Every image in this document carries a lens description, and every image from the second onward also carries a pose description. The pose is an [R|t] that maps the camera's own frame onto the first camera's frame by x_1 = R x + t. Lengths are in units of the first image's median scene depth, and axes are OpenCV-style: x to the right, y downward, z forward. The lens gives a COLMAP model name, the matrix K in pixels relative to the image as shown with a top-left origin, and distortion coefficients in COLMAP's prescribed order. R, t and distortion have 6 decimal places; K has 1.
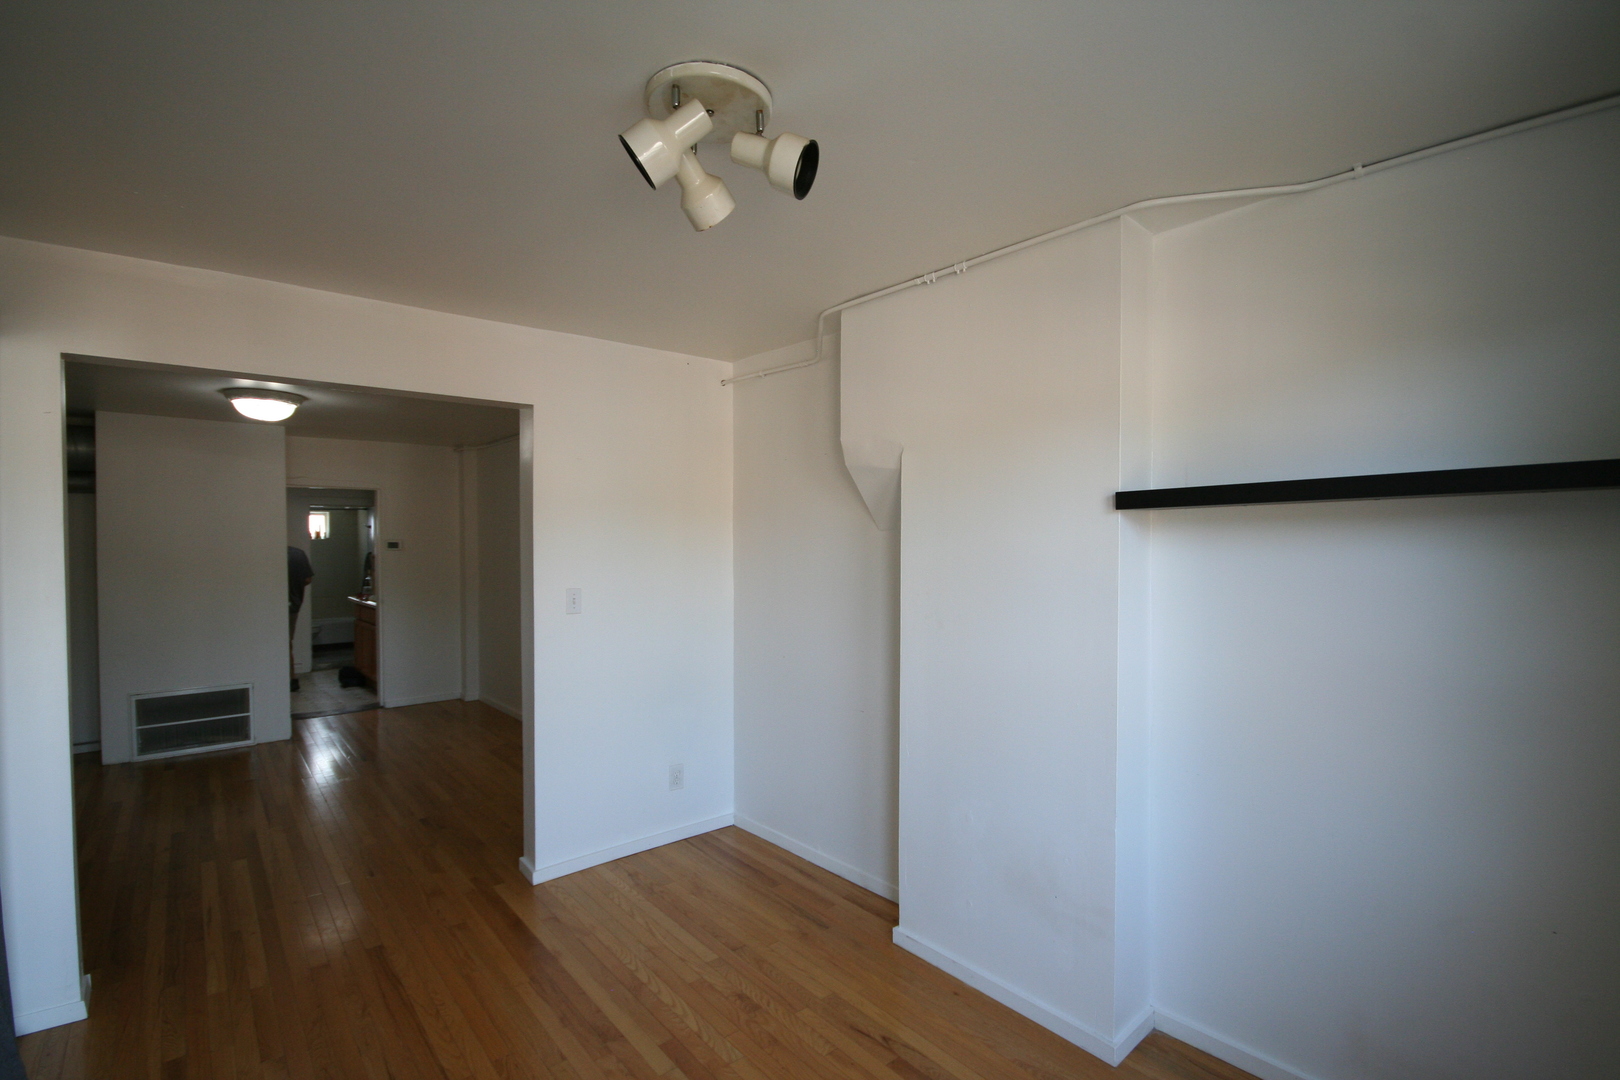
lens RADIAL K [[752.6, 0, 815.0], [0, 752.6, 563.3], [0, 0, 1]] dist [0.004650, -0.008889]
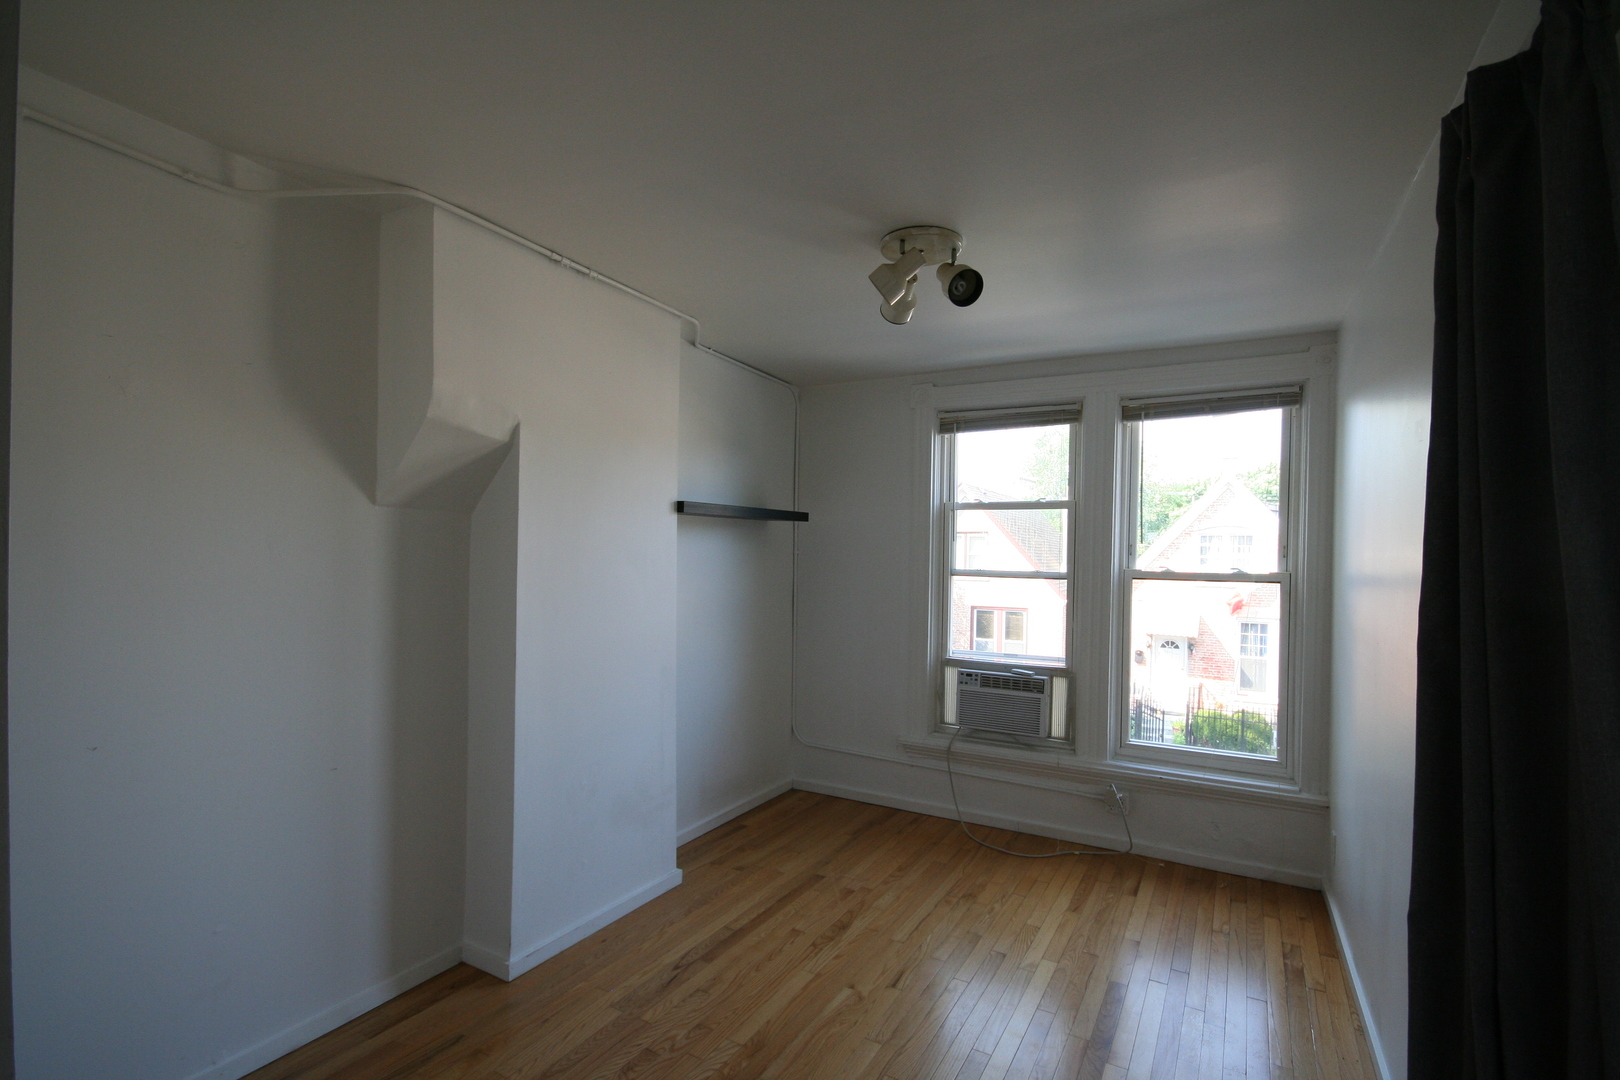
lens RADIAL K [[752.6, 0, 815.0], [0, 752.6, 563.3], [0, 0, 1]] dist [0.004650, -0.008889]
pose [[-0.350160, -0.014888, 0.936572, -0.436231], [0.008077, 0.999789, 0.018913, 0.001479], [-0.936655, 0.014188, -0.349966, 0.505138]]
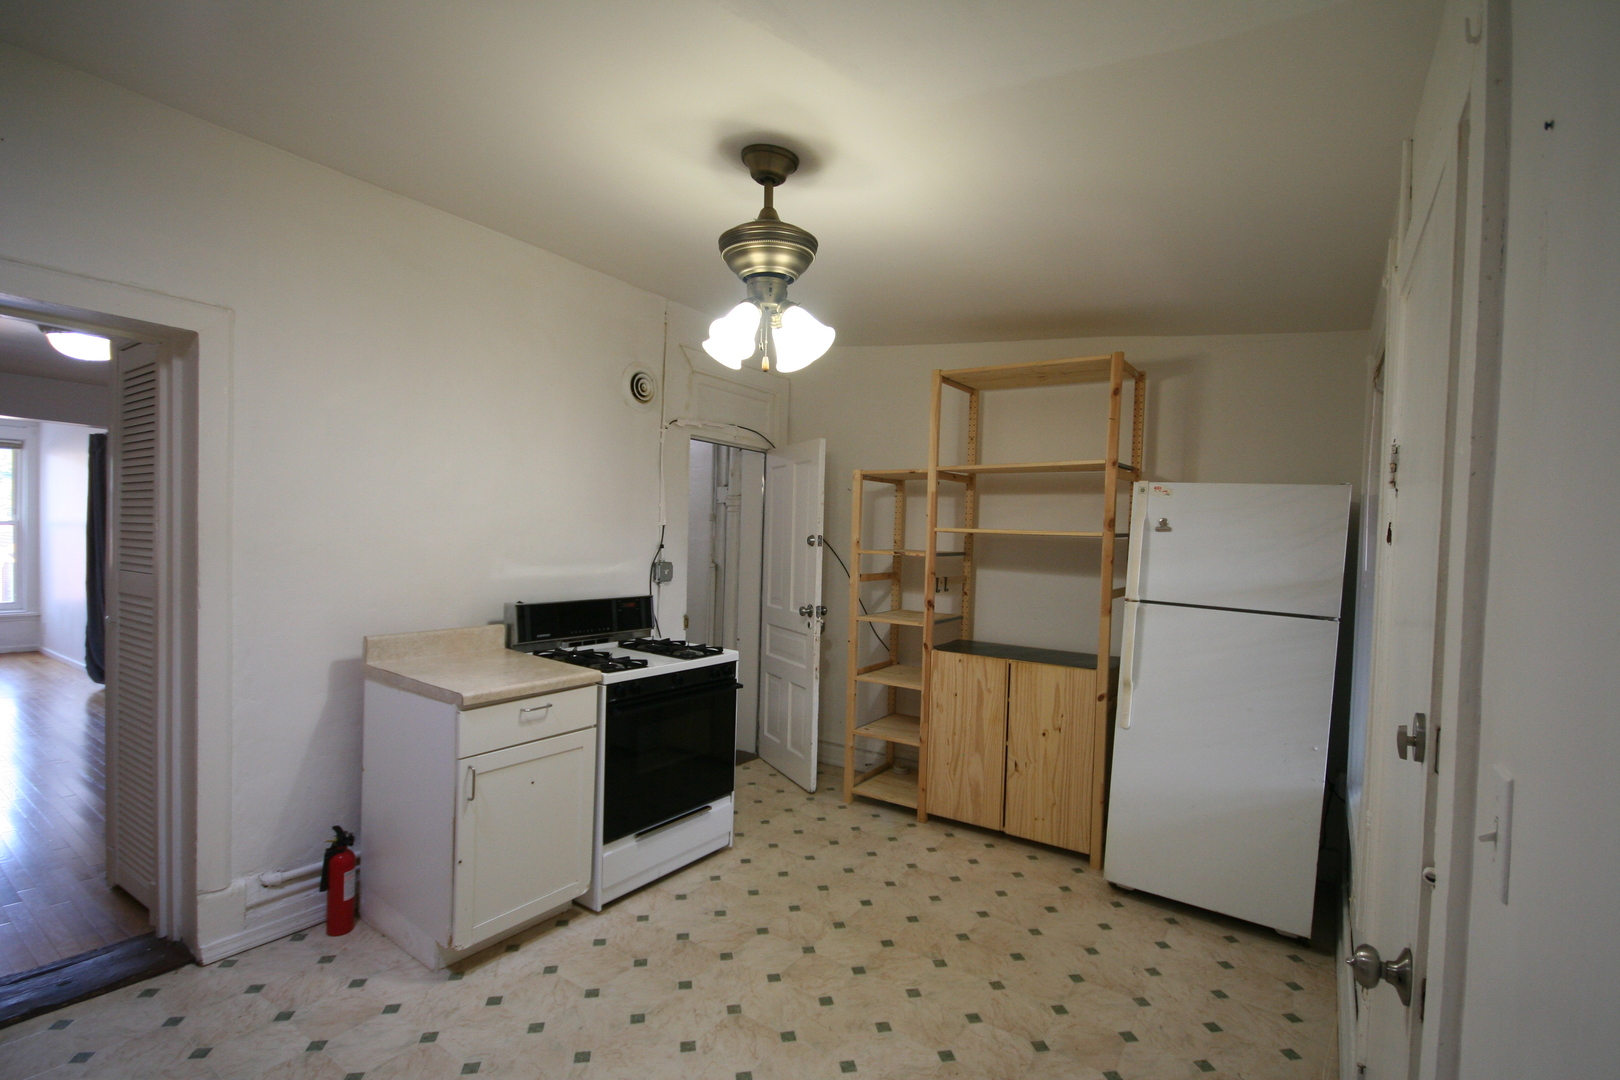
lens RADIAL K [[752.6, 0, 815.0], [0, 752.6, 563.3], [0, 0, 1]] dist [0.004650, -0.008889]
pose [[-0.964412, -0.021948, -0.263491, -1.106353], [-0.038165, 0.997668, 0.056587, -0.034679], [0.261634, 0.064630, -0.963001, 1.736064]]
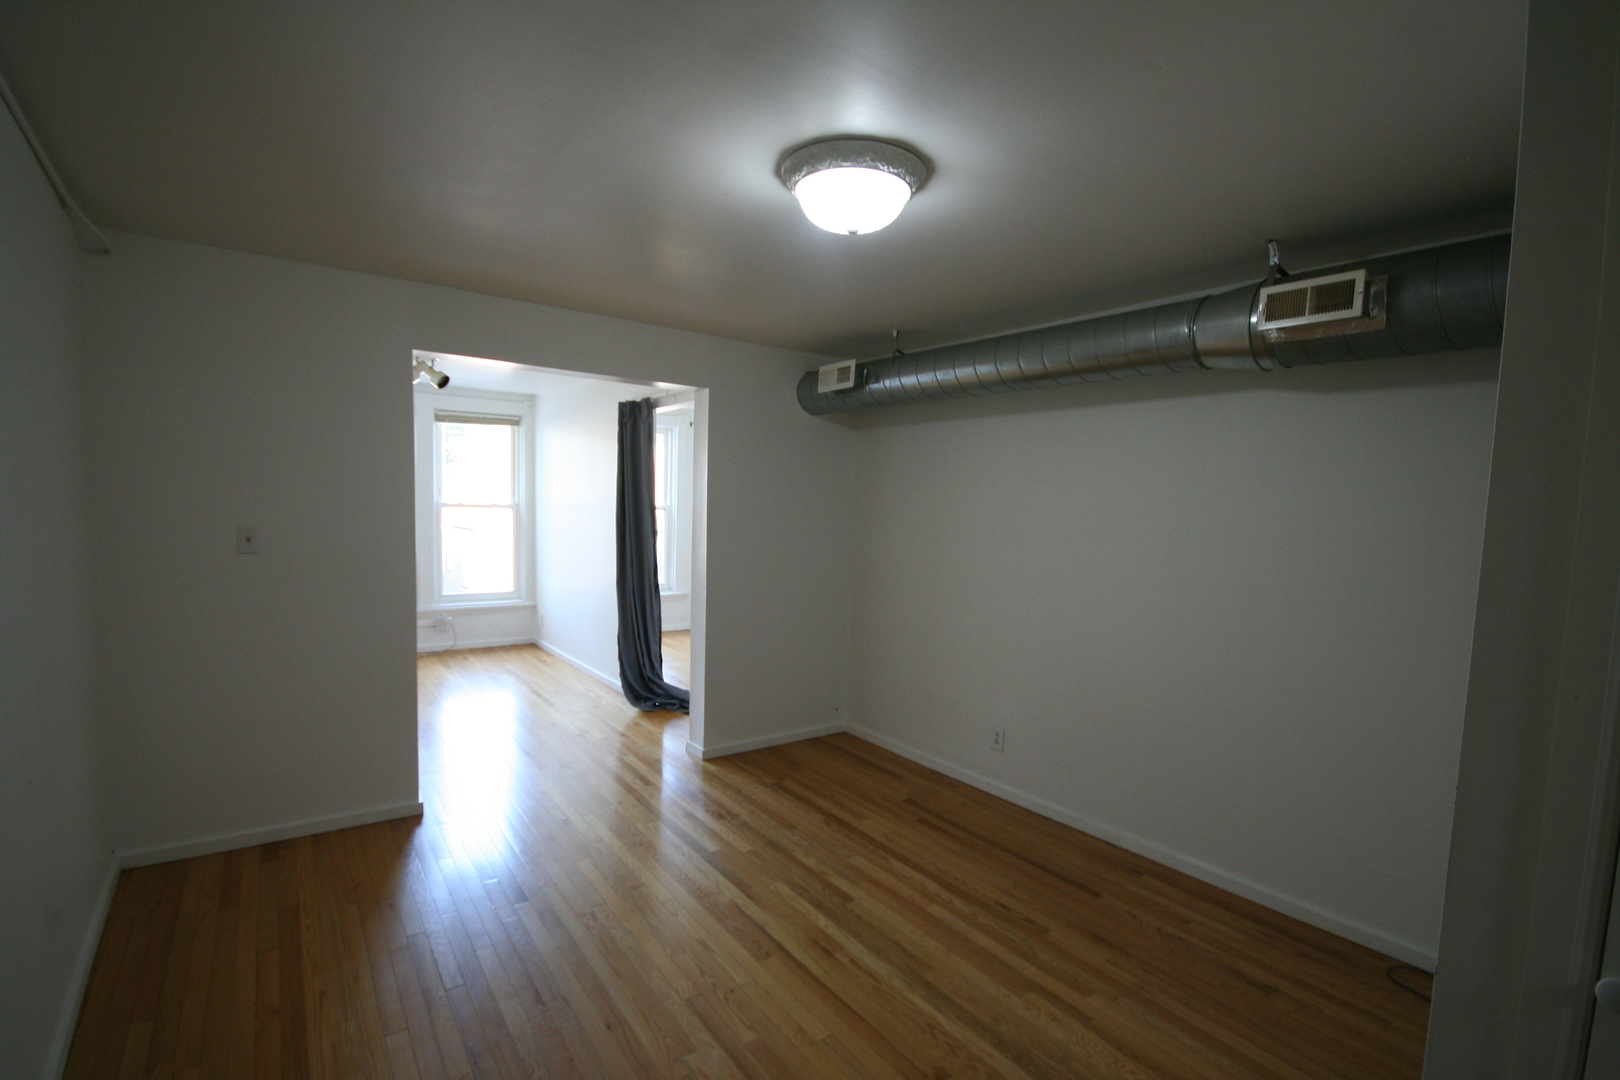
lens RADIAL K [[752.6, 0, 815.0], [0, 752.6, 563.3], [0, 0, 1]] dist [0.004650, -0.008889]
pose [[-0.996821, -0.035110, 0.071517, -0.627511], [-0.027143, 0.993620, 0.109467, -0.032169], [-0.074904, 0.107178, -0.991414, 1.239751]]
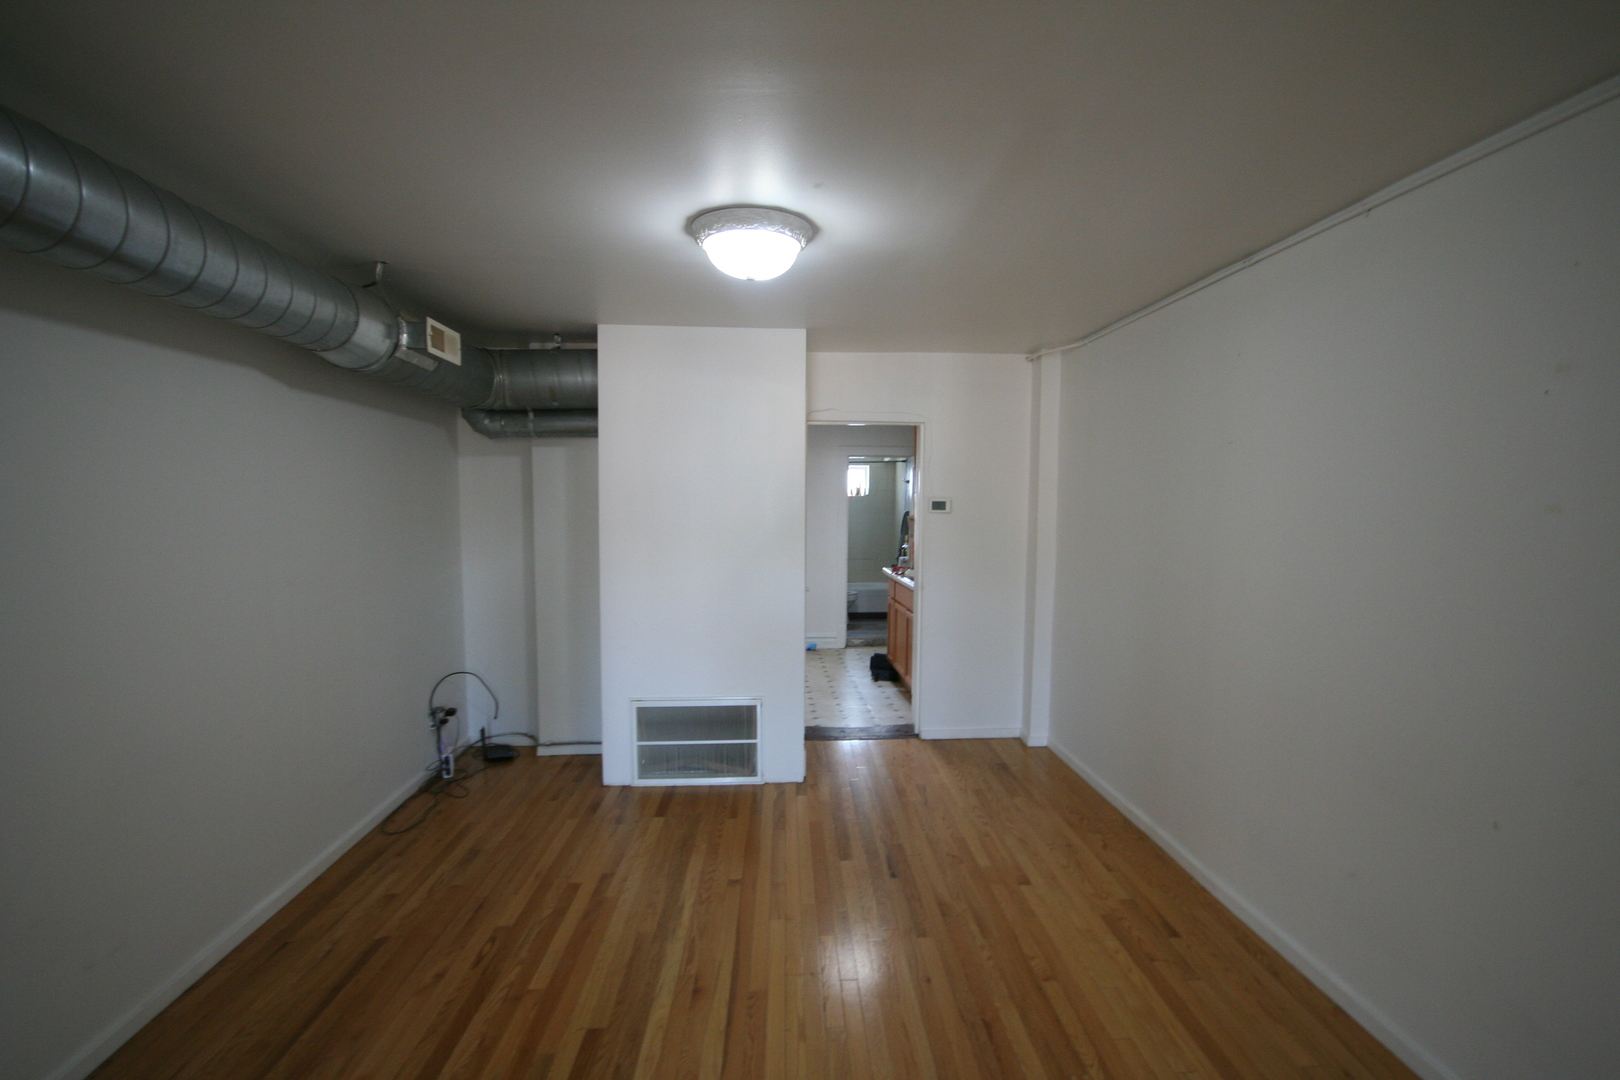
lens RADIAL K [[752.6, 0, 815.0], [0, 752.6, 563.3], [0, 0, 1]] dist [0.004650, -0.008889]
pose [[0.794201, 0.057945, -0.604886, -0.295789], [-0.023196, 0.997608, 0.065111, -0.018079], [0.607213, -0.037681, 0.793645, 0.491823]]
